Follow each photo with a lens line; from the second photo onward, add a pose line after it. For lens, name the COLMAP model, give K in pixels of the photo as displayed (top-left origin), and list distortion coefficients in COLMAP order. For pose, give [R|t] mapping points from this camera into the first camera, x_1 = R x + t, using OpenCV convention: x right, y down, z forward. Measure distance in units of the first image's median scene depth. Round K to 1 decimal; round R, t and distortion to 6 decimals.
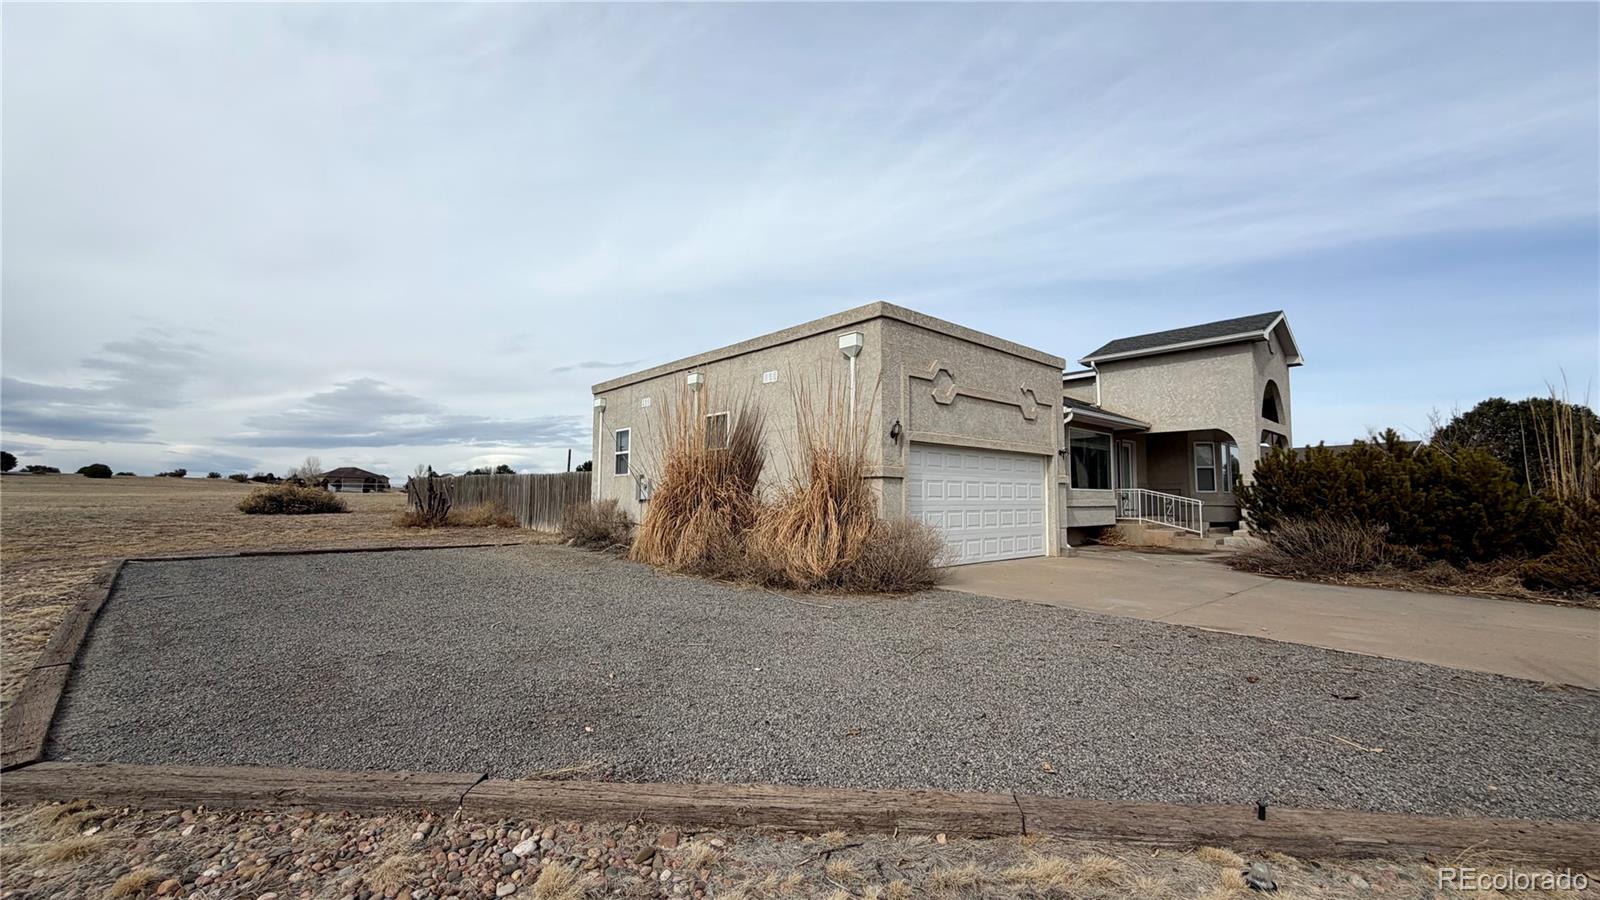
lens RADIAL K [[642.0, 0, 801.4], [0, 642.0, 440.5], [0, 0, 1]] dist [0.000449, -0.000779]
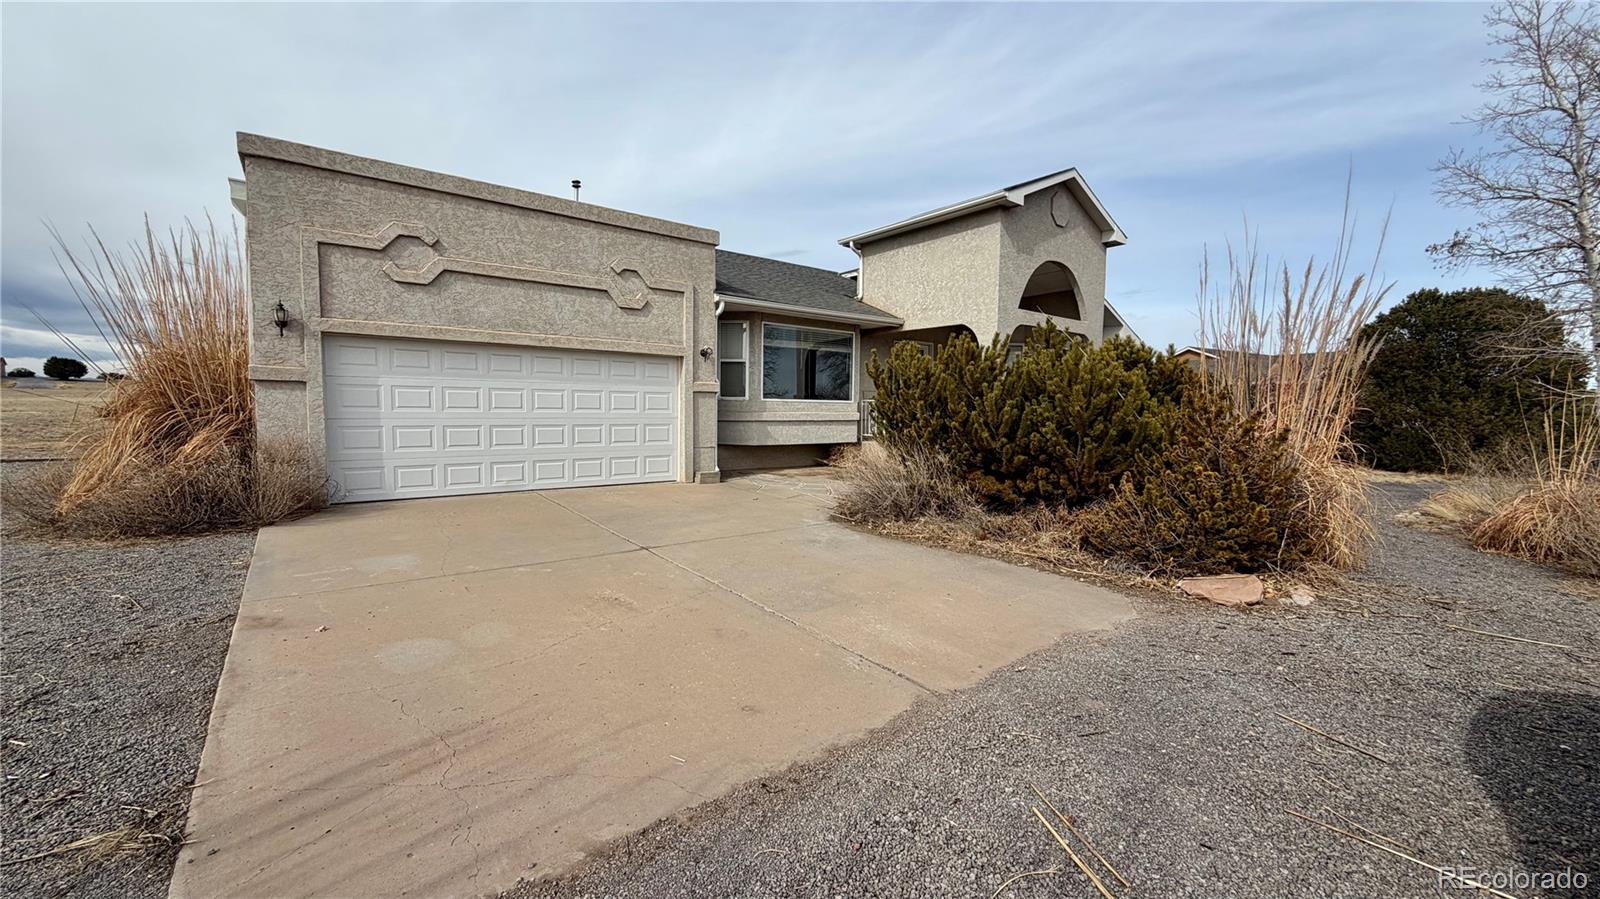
lens RADIAL K [[642.0, 0, 756.7], [0, 642.0, 426.2], [0, 0, 1]] dist [0.000449, -0.000779]
pose [[0.996983, 0.008941, -0.077099, 0.522819], [0.000228, 0.993002, 0.118099, 0.015005], [0.077615, -0.117760, 0.990004, 0.212812]]
